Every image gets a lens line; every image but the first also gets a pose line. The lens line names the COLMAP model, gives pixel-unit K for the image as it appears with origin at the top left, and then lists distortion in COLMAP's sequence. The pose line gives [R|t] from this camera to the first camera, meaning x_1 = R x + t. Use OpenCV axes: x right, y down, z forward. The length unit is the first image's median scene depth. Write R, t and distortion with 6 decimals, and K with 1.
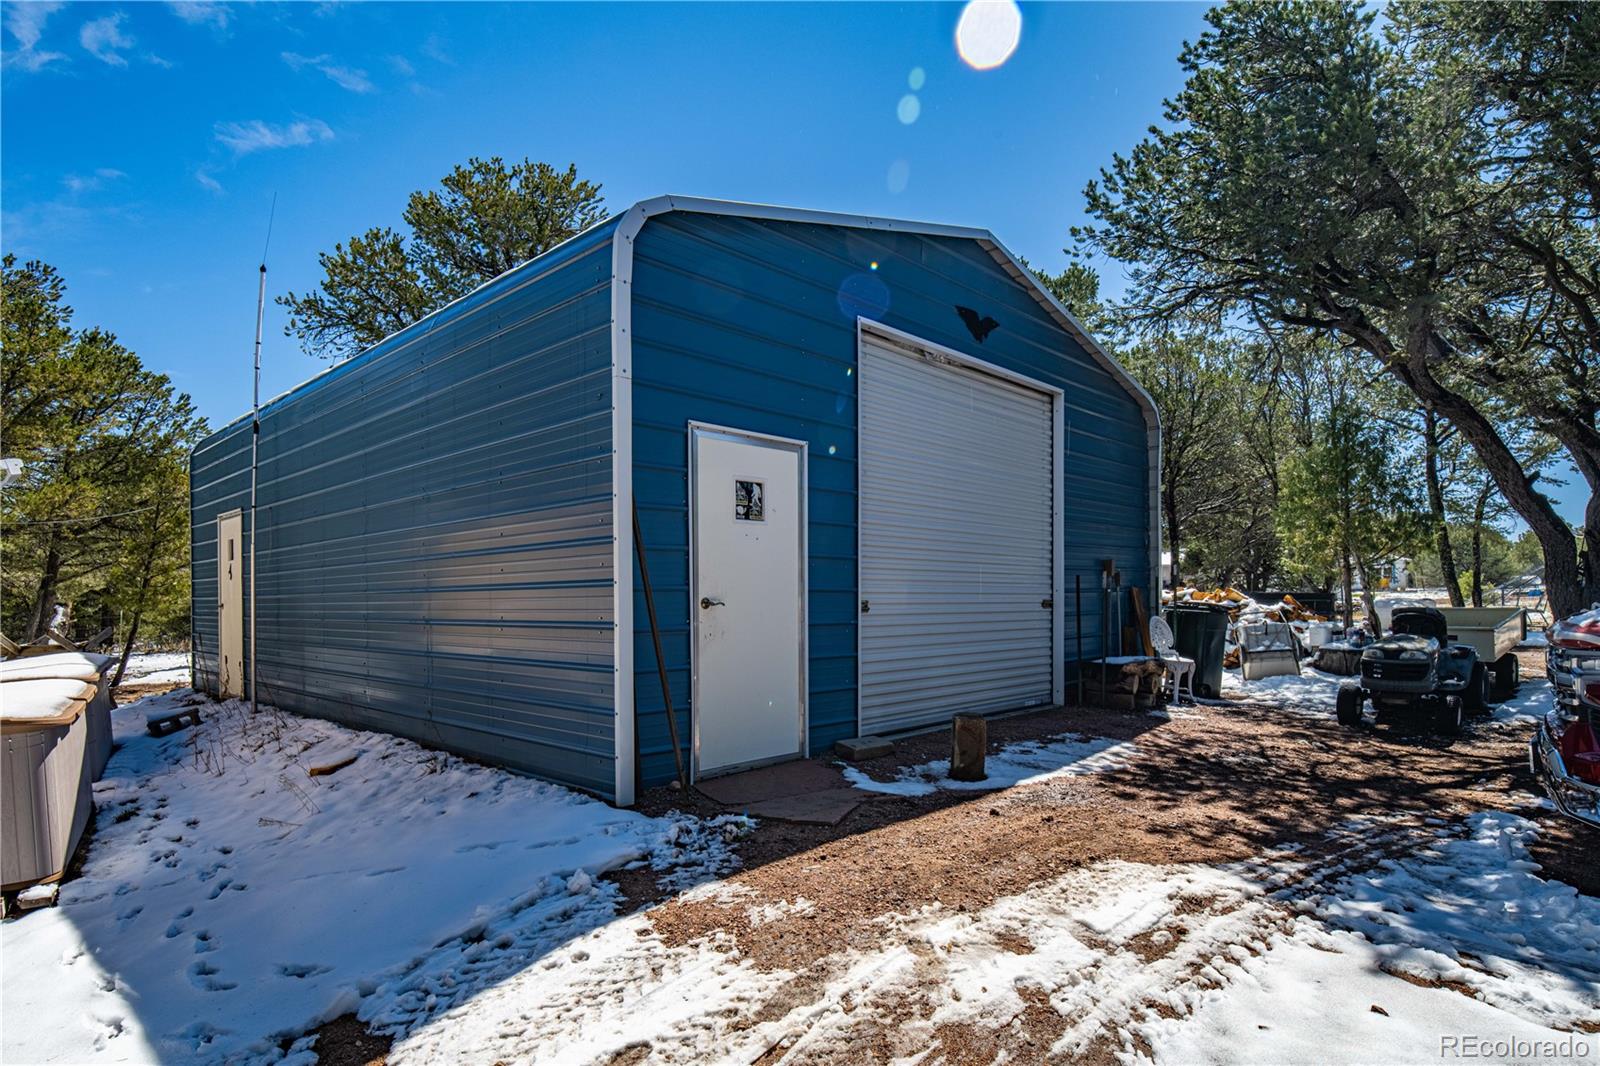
lens RADIAL K [[860.9, 0, 820.5], [0, 860.9, 590.1], [0, 0, 1]] dist [-0.004696, -0.004618]
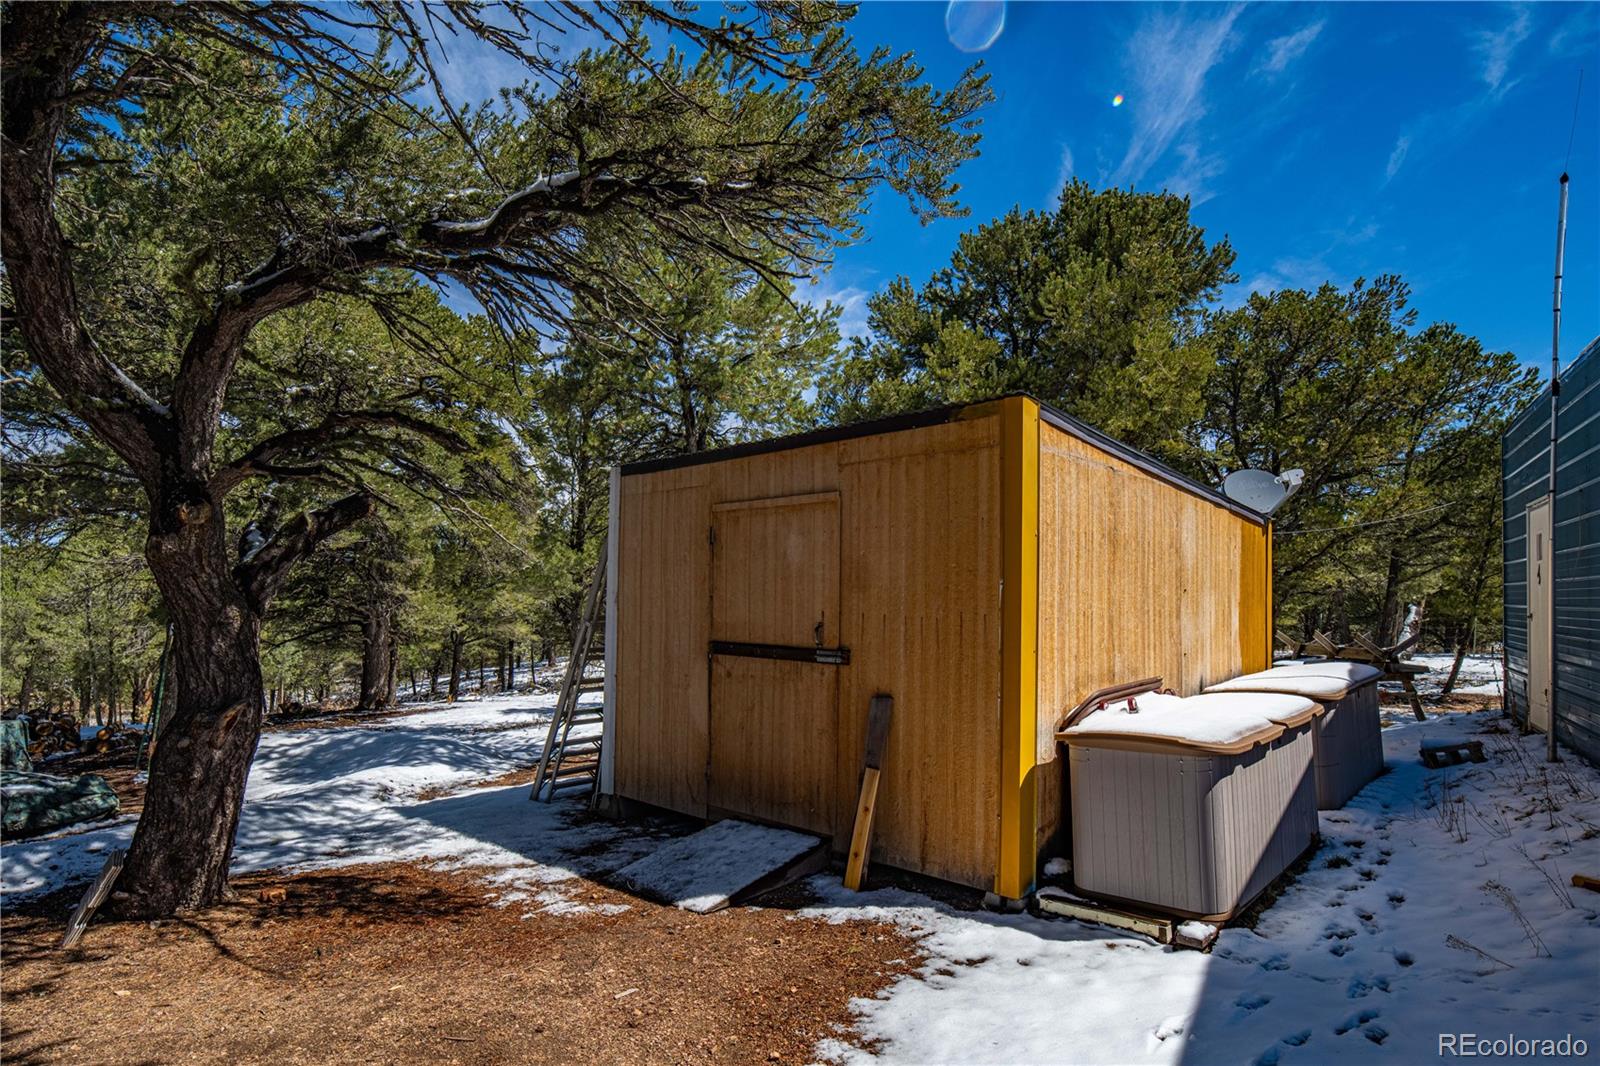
lens RADIAL K [[860.9, 0, 801.3], [0, 860.9, 581.2], [0, 0, 1]] dist [-0.004696, -0.004618]
pose [[0.182594, -0.001487, -0.983187, -0.026258], [-0.001061, 0.999998, -0.001710, -0.012912], [0.983188, 0.001356, 0.182592, 0.169930]]
